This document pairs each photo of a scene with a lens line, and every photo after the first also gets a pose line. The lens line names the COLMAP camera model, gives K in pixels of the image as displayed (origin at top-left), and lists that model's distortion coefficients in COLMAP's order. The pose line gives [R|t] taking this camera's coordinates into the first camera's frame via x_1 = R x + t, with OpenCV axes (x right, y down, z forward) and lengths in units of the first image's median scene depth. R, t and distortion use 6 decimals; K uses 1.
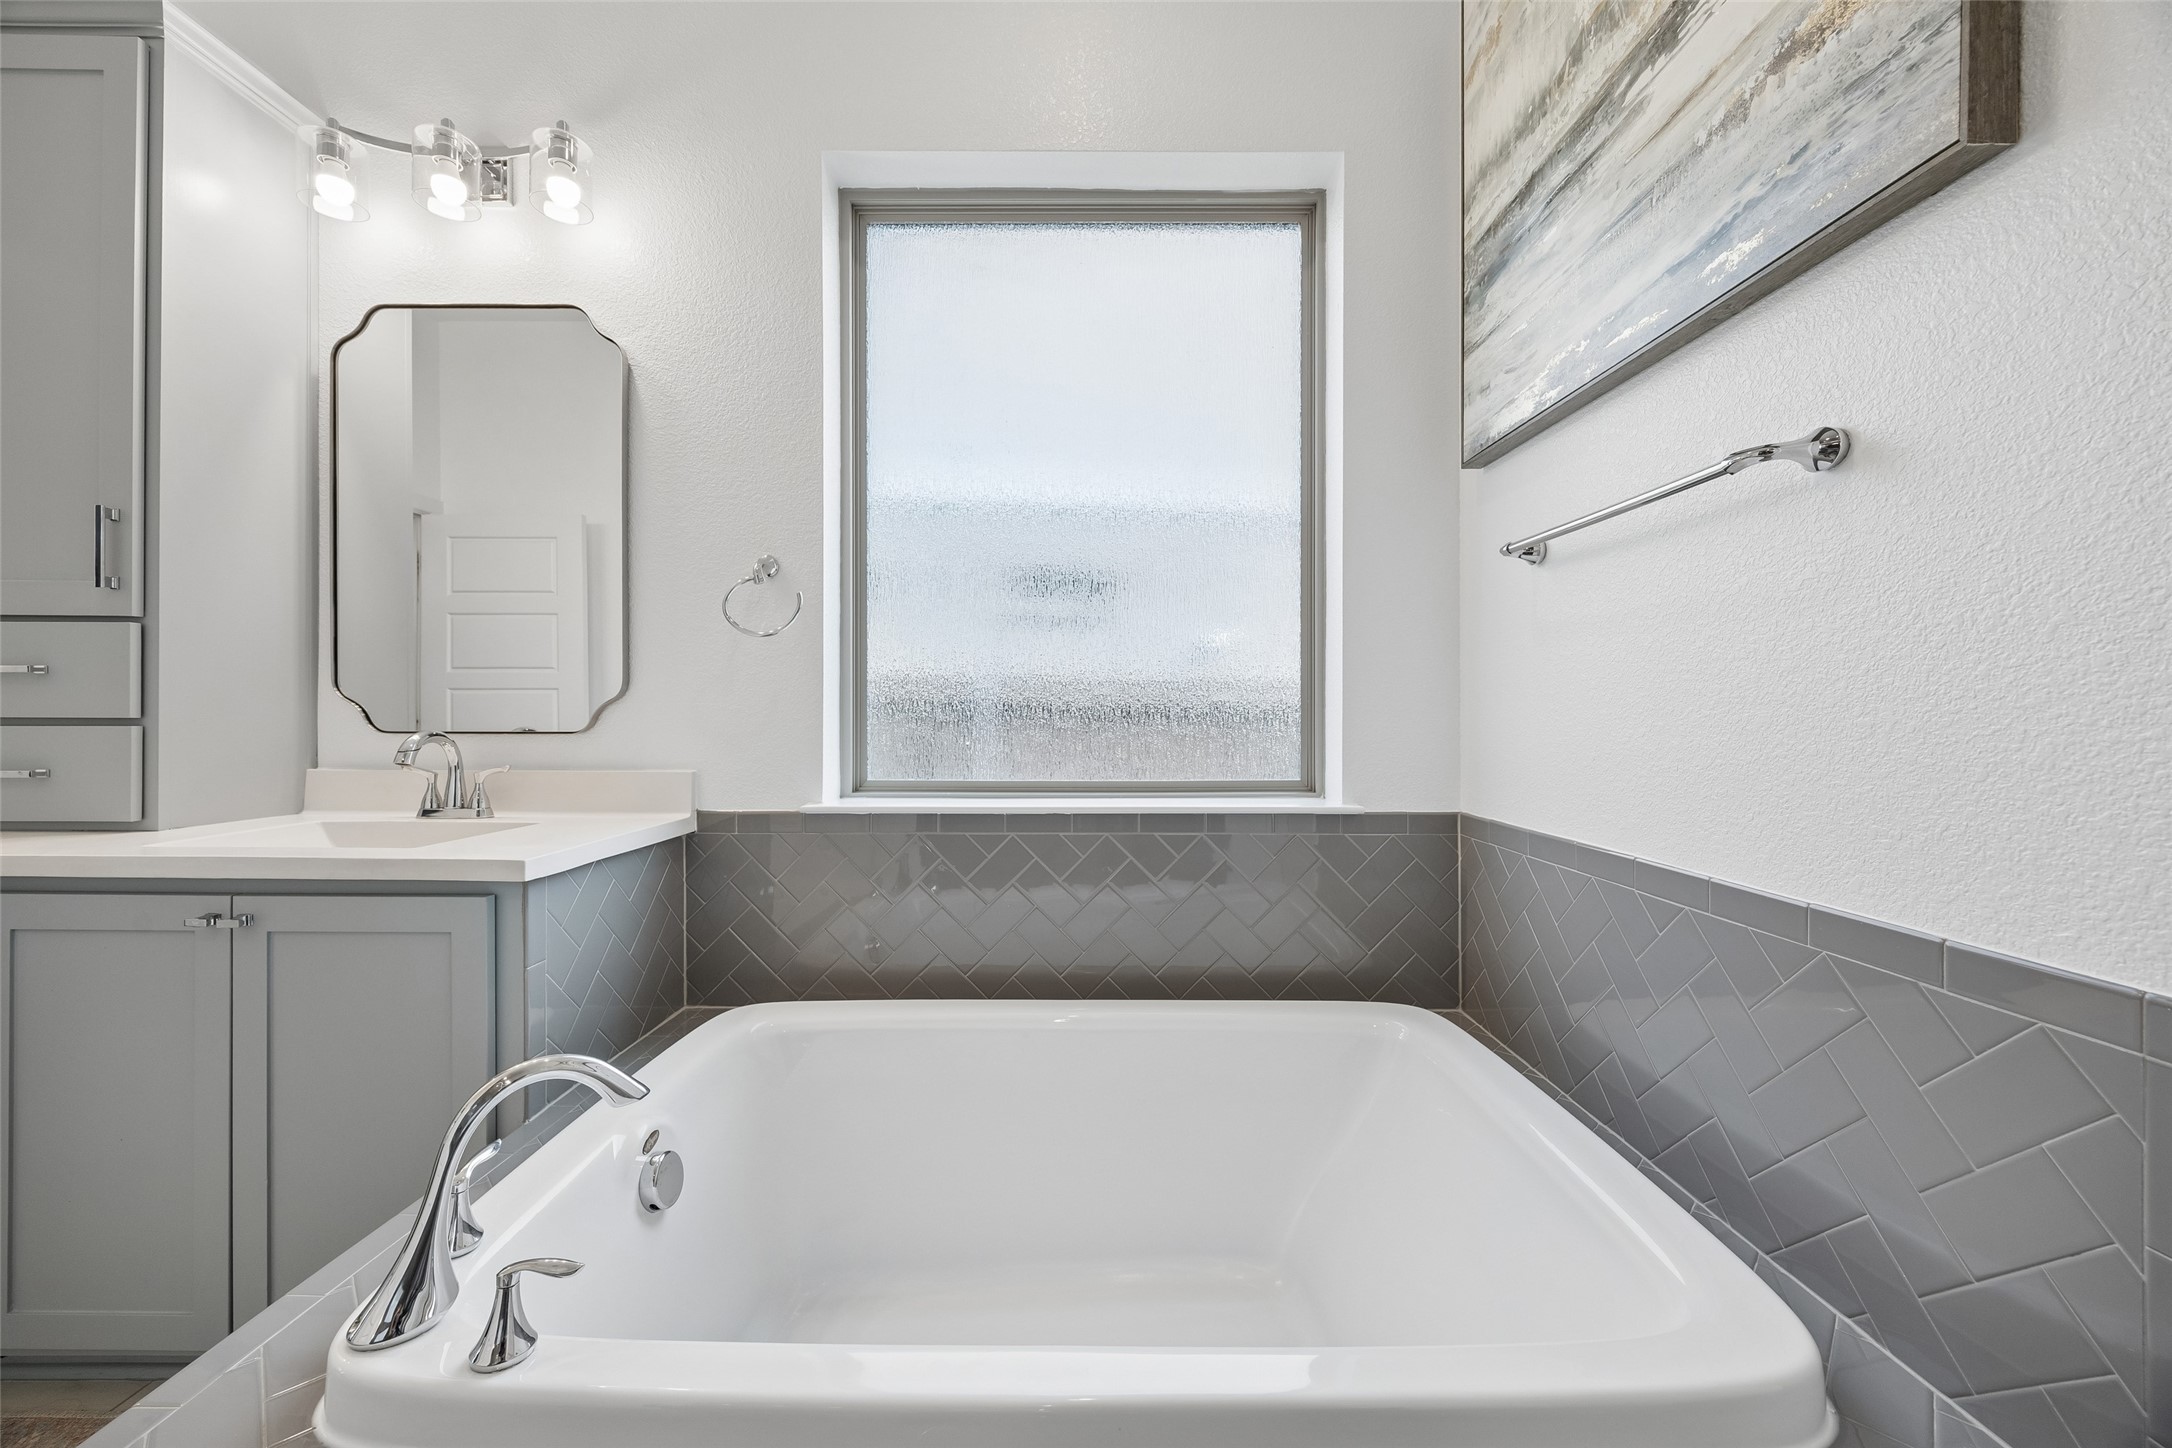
lens RADIAL K [[829.0, 0, 1180.8], [0, 829.0, 712.5], [0, 0, 1]] dist [-0.006736, 0.001743]
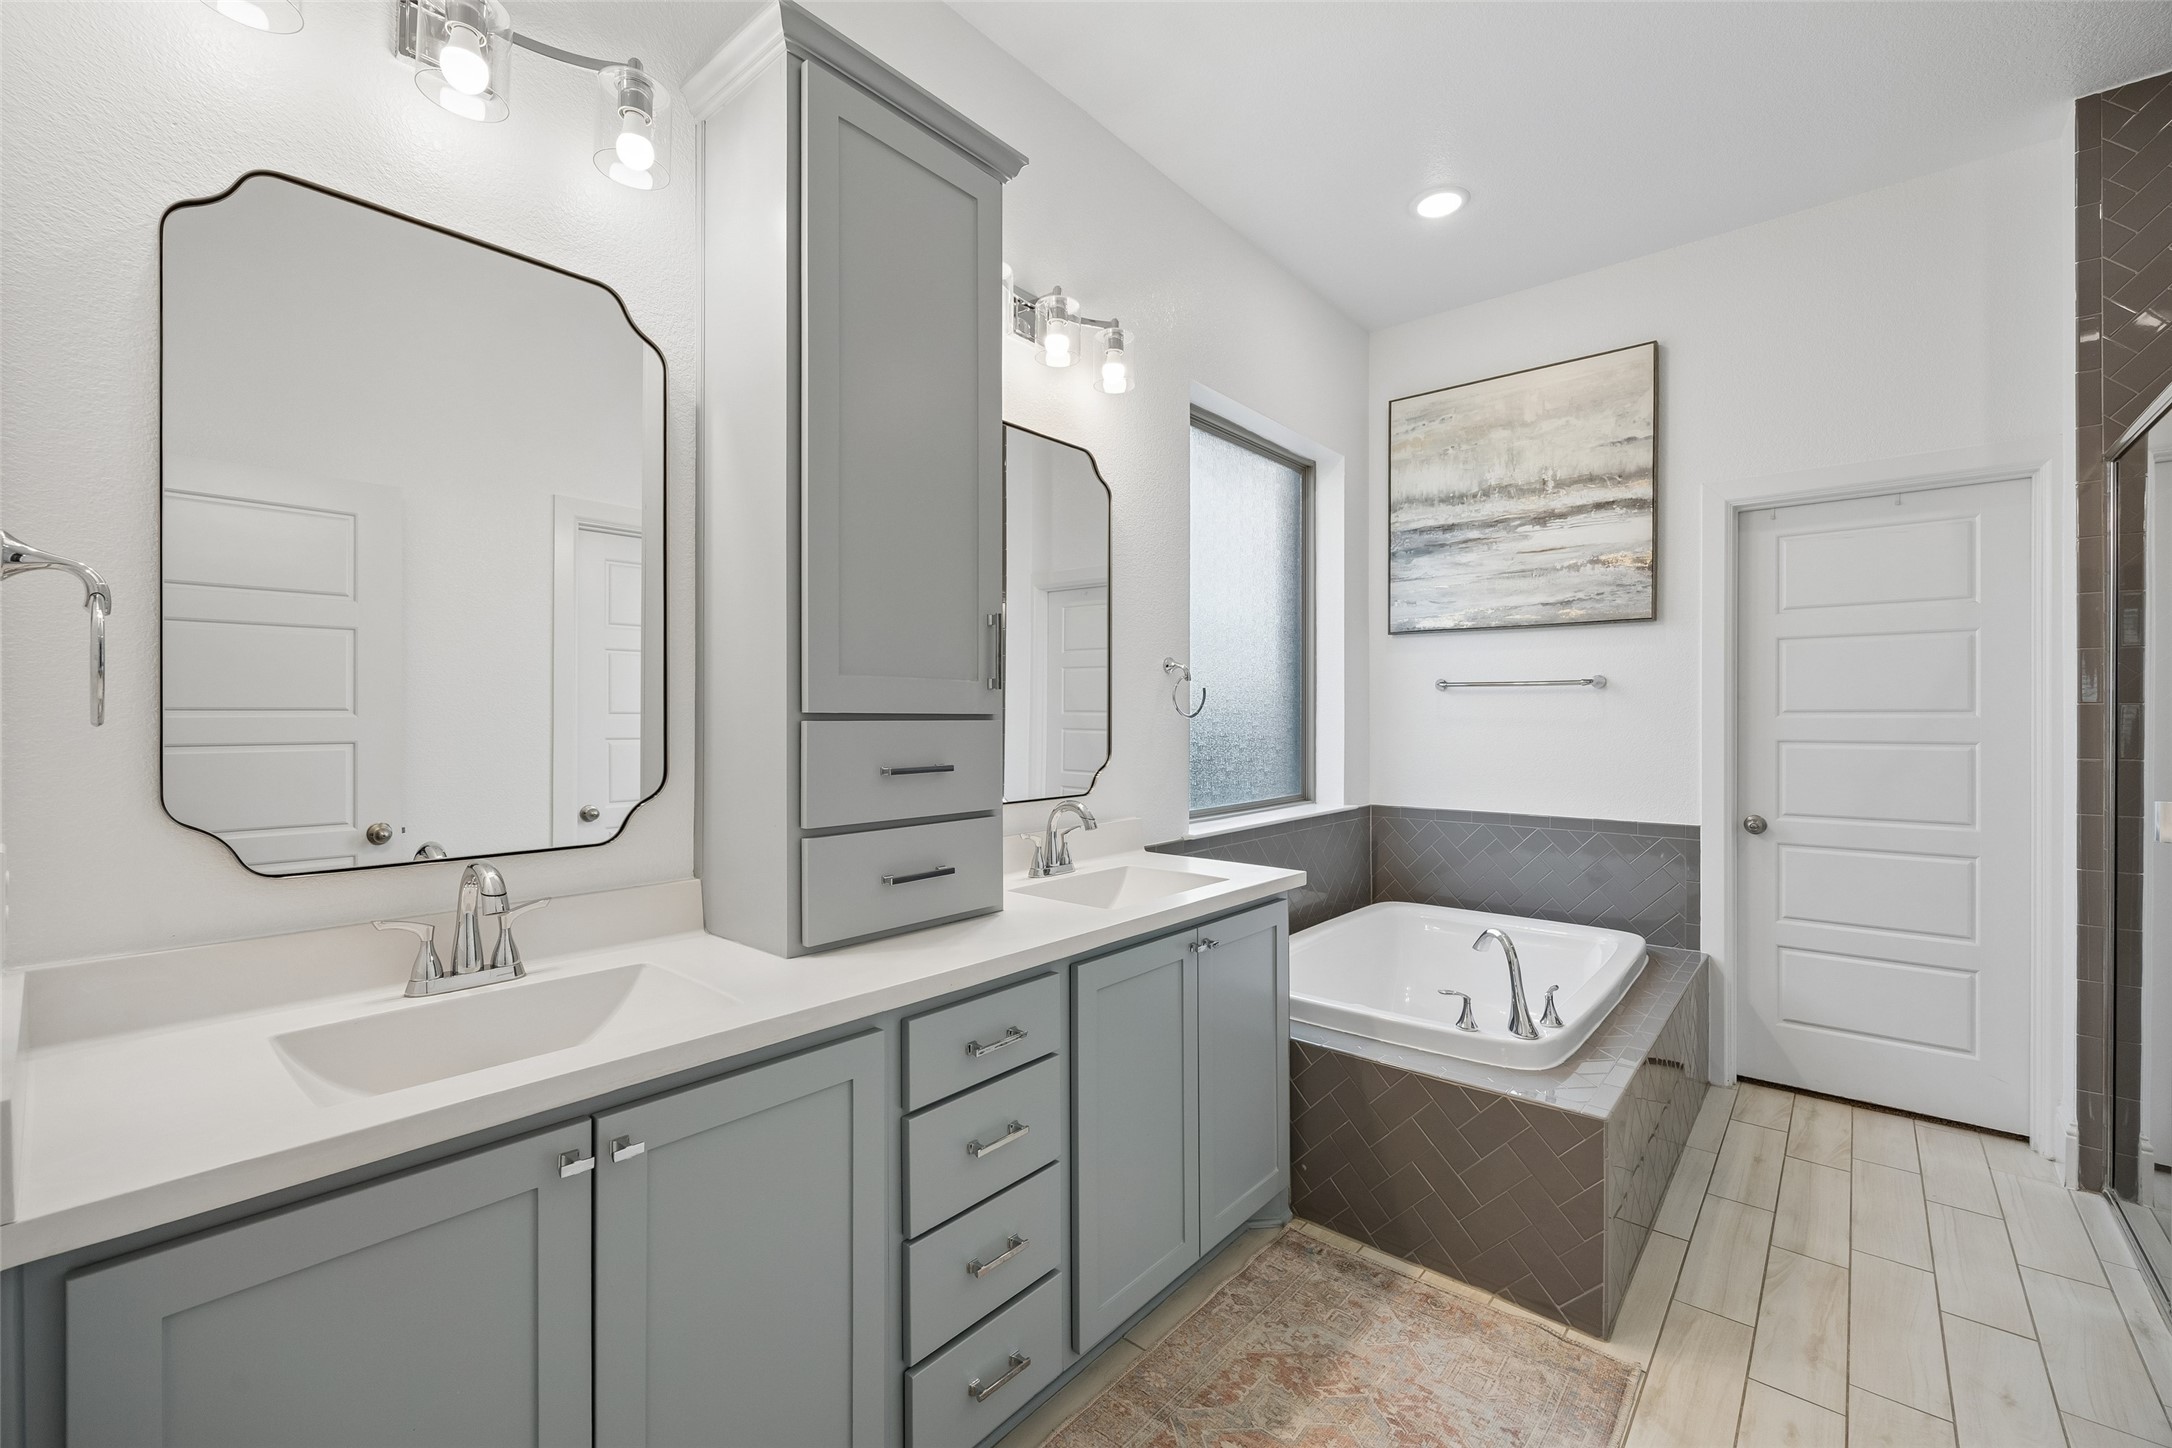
lens RADIAL K [[908.6, 0, 1115.0], [0, 908.6, 702.7], [0, 0, 1]] dist [-0.015182, 0.000188]
pose [[0.657089, 0.007317, 0.753778, -3.508008], [-0.002836, 0.999970, -0.007234, -0.218453], [-0.753808, 0.002616, 0.657090, 0.081074]]
